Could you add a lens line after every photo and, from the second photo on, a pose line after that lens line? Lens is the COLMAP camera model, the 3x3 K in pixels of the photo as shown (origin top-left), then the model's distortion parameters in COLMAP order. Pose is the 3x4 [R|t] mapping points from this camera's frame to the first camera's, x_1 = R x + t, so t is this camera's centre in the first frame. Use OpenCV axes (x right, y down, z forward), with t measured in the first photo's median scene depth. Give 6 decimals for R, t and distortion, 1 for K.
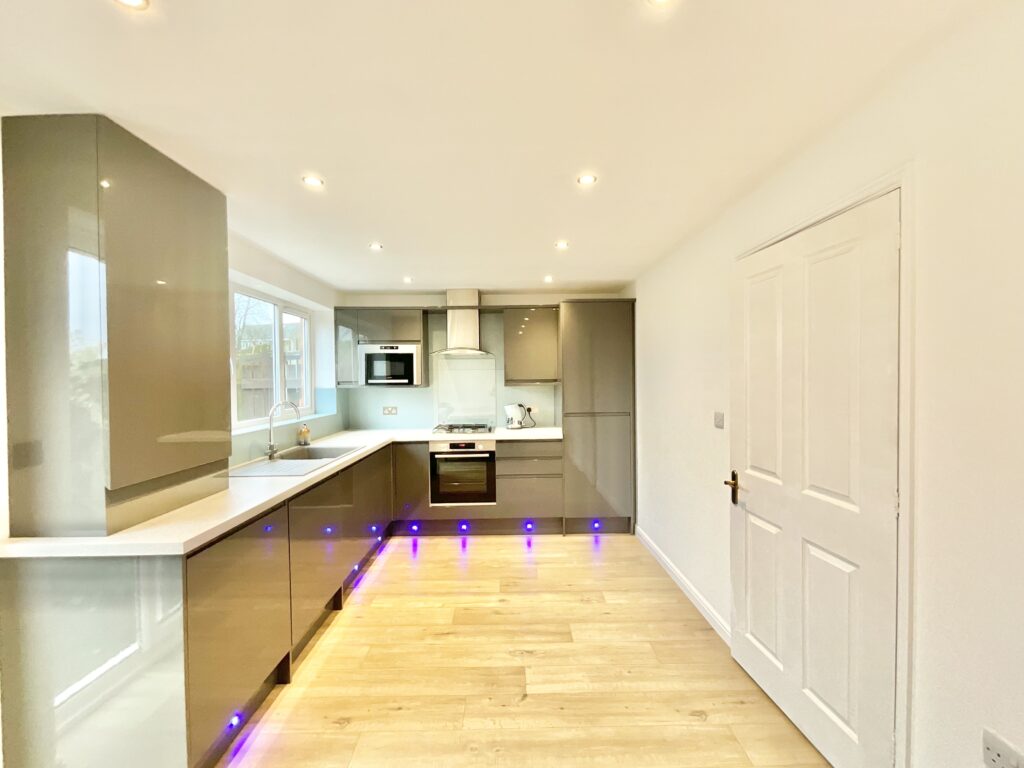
lens RADIAL K [[413.2, 0, 507.7], [0, 413.2, 385.0], [0, 0, 1]] dist [0.000822, 0.000610]
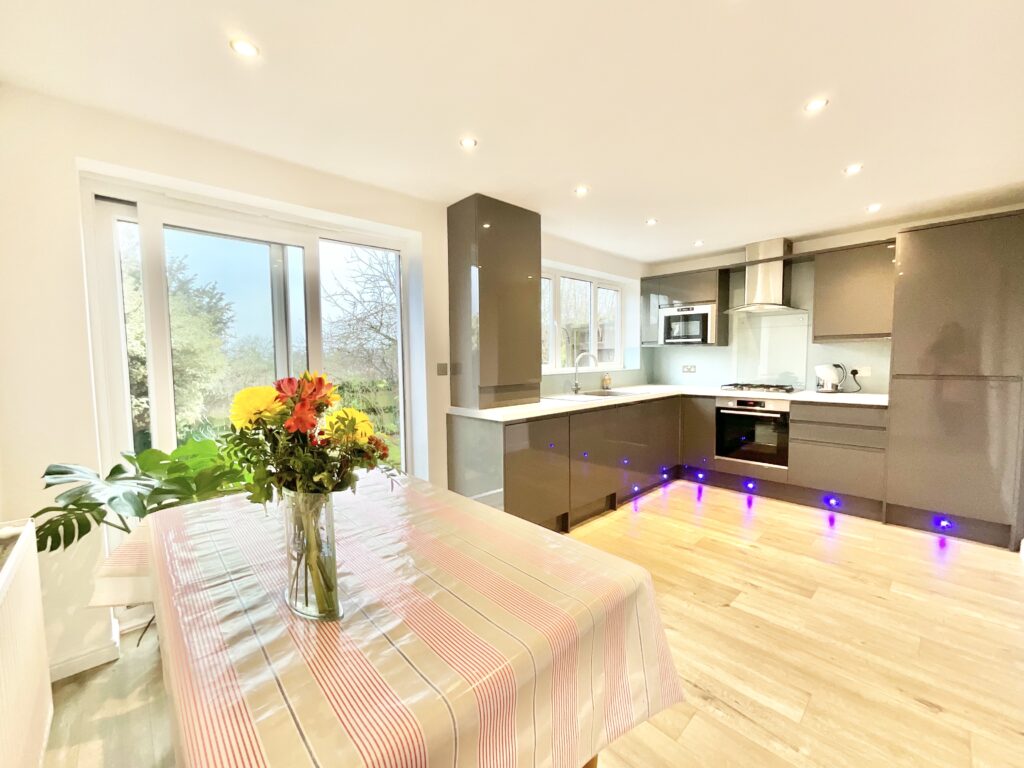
lens RADIAL K [[409.8, 0, 518.3], [0, 409.8, 383.8], [0, 0, 1]] dist [0.007326, 0.000282]
pose [[0.694943, 0.053200, -0.717095, 0.207531], [-0.008678, 0.997807, 0.065616, 0.040267], [0.719013, -0.039376, 0.693880, -0.080228]]
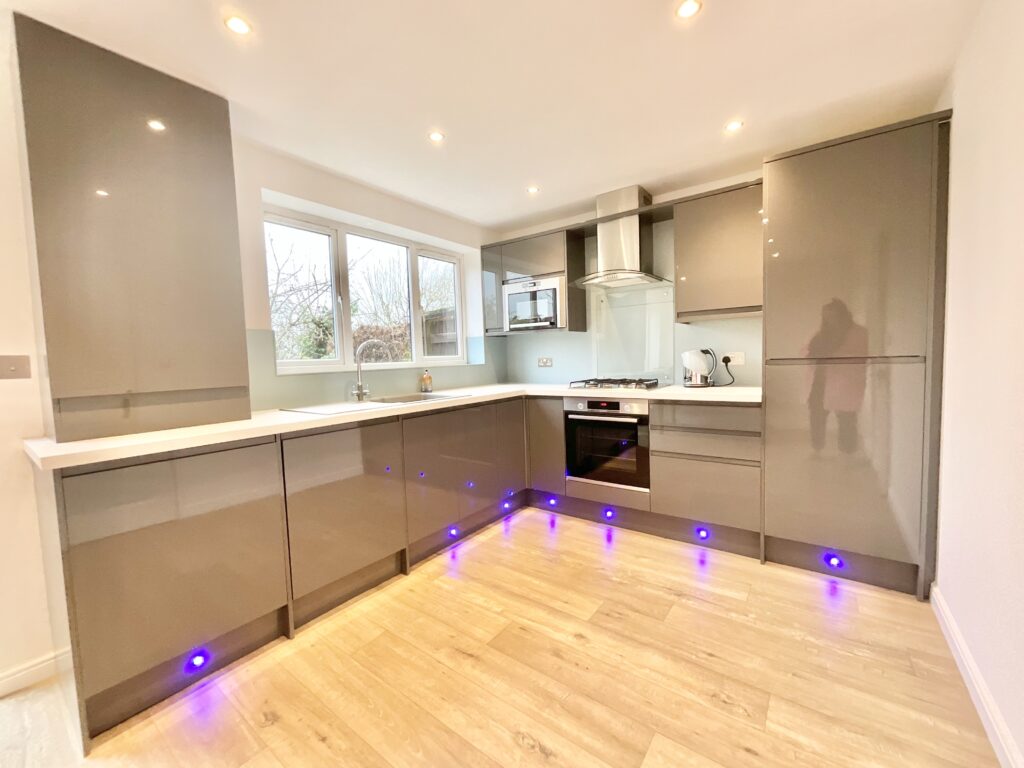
lens RADIAL K [[413.2, 0, 507.7], [0, 413.2, 385.0], [0, 0, 1]] dist [0.000822, 0.000610]
pose [[0.800243, 0.026880, -0.599073, 0.194567], [0.013355, 0.997948, 0.062618, 0.063430], [0.599527, -0.058111, 0.798242, 0.315466]]
